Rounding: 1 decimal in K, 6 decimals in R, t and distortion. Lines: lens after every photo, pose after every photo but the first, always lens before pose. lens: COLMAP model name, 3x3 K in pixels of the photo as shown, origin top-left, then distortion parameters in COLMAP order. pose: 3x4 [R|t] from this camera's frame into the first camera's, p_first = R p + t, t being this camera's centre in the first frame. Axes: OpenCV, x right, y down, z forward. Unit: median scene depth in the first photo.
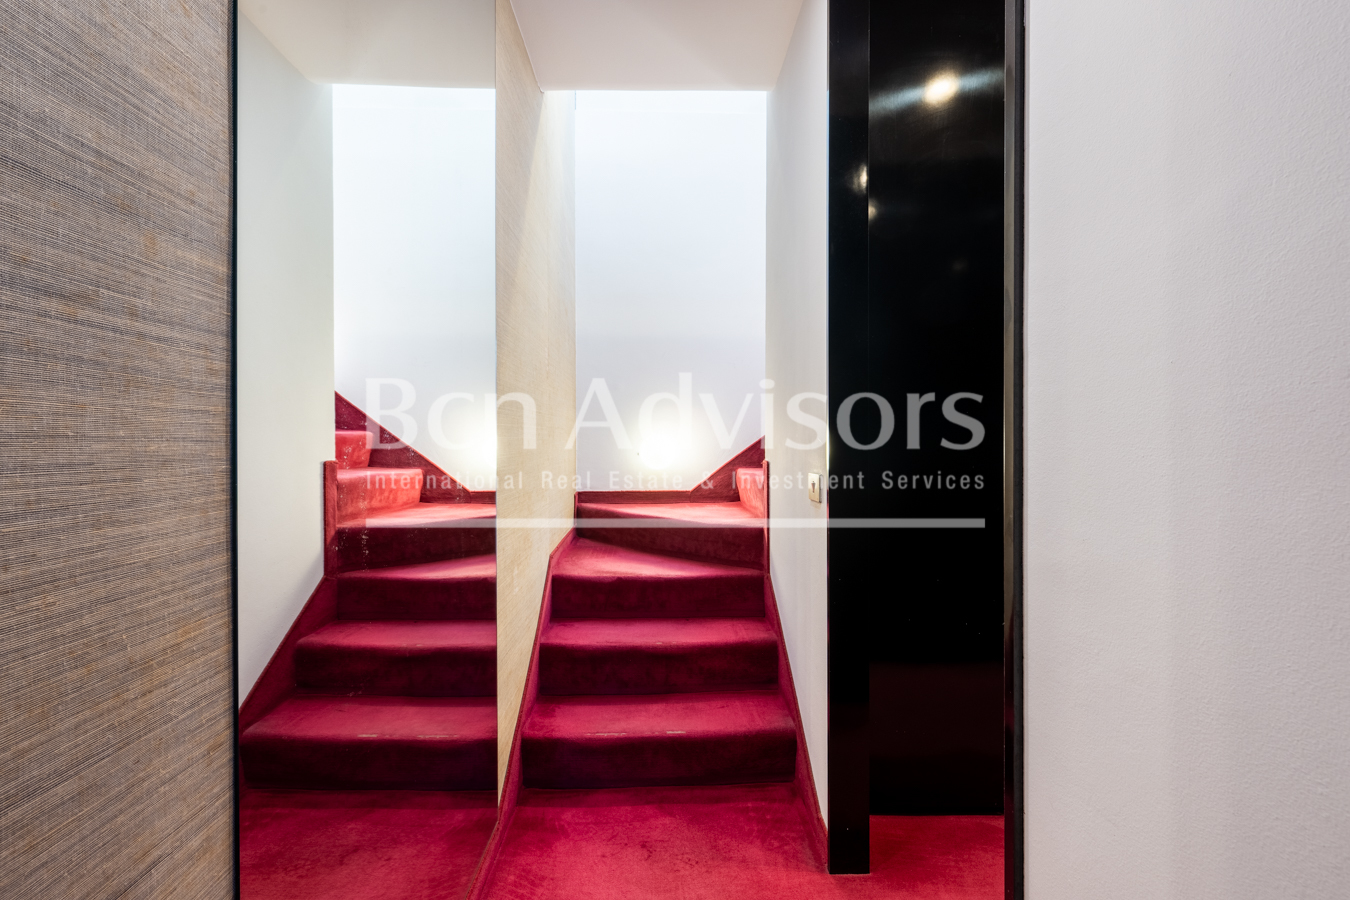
lens RADIAL K [[593.1, 0, 673.9], [0, 593.1, 448.5], [0, 0, 1]] dist [-0.003077, 0.000347]
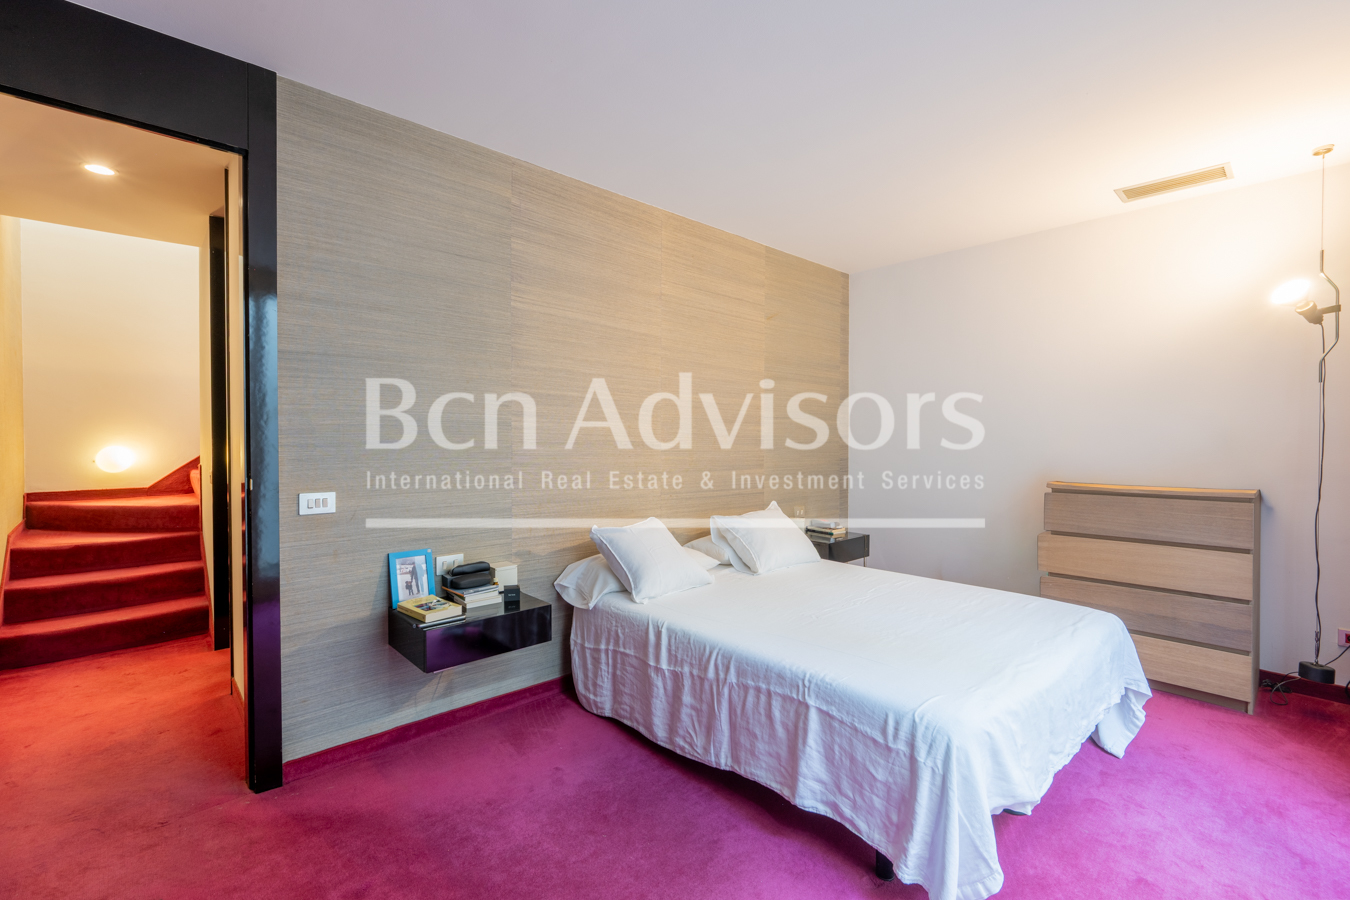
lens RADIAL K [[593.1, 0, 677.0], [0, 593.1, 446.0], [0, 0, 1]] dist [-0.003077, 0.000347]
pose [[0.755114, -0.008252, 0.655542, 0.069902], [0.006412, 0.999966, 0.005201, -0.028787], [-0.655562, 0.000275, 0.755141, -1.030217]]
